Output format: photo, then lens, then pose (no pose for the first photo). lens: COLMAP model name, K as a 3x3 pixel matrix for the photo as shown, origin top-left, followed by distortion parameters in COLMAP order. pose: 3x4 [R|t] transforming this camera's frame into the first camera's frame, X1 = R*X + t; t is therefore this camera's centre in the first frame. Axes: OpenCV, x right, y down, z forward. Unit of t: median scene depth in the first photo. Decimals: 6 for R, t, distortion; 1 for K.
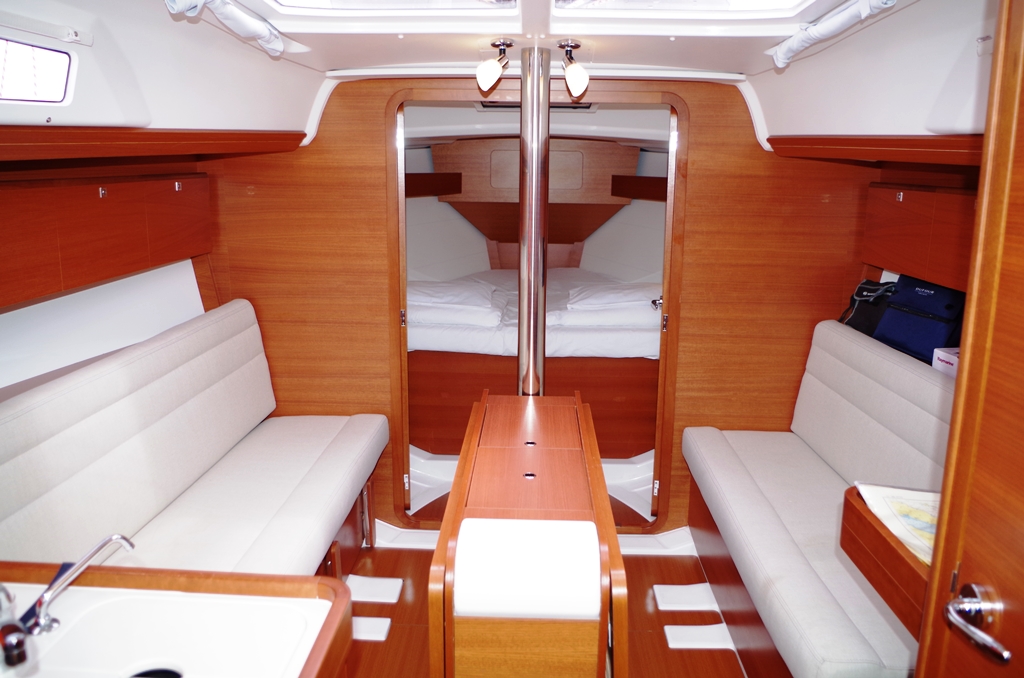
lens RADIAL K [[788.3, 0, 512.0], [0, 788.3, 339.0], [0, 0, 1]] dist [-0.003828, -0.000665]
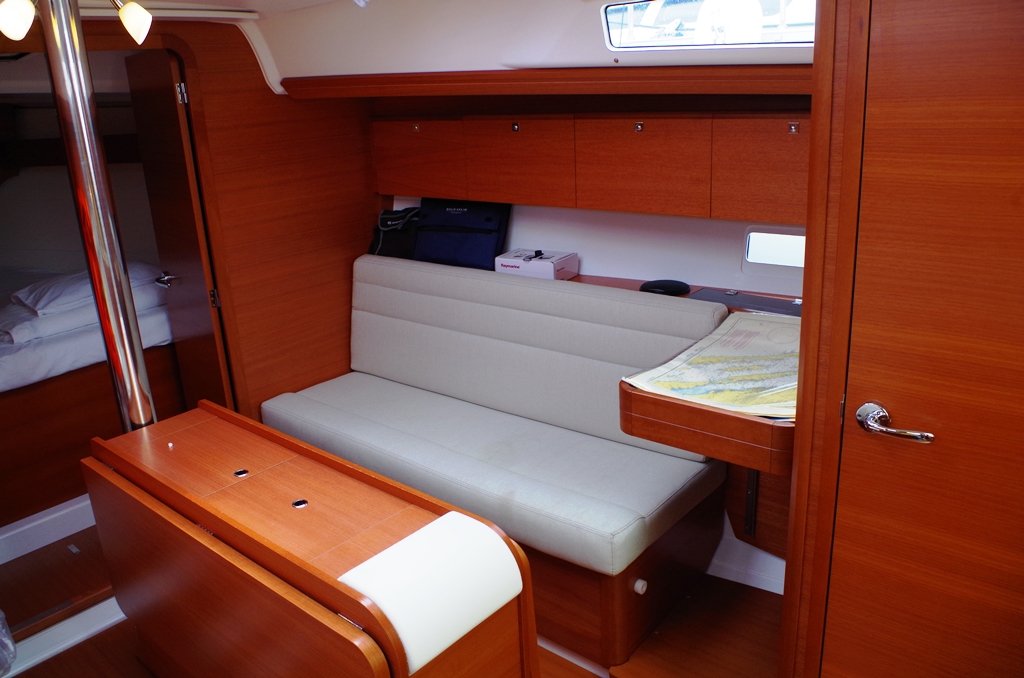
lens RADIAL K [[786.9, 0, 511.1], [0, 786.9, 322.2], [0, 0, 1]] dist [-0.059256, 0.001559]
pose [[0.630275, -0.271945, 0.727186, -0.254426], [0.229799, 0.960022, 0.159844, -0.061510], [-0.741583, 0.066361, 0.667570, 0.186341]]
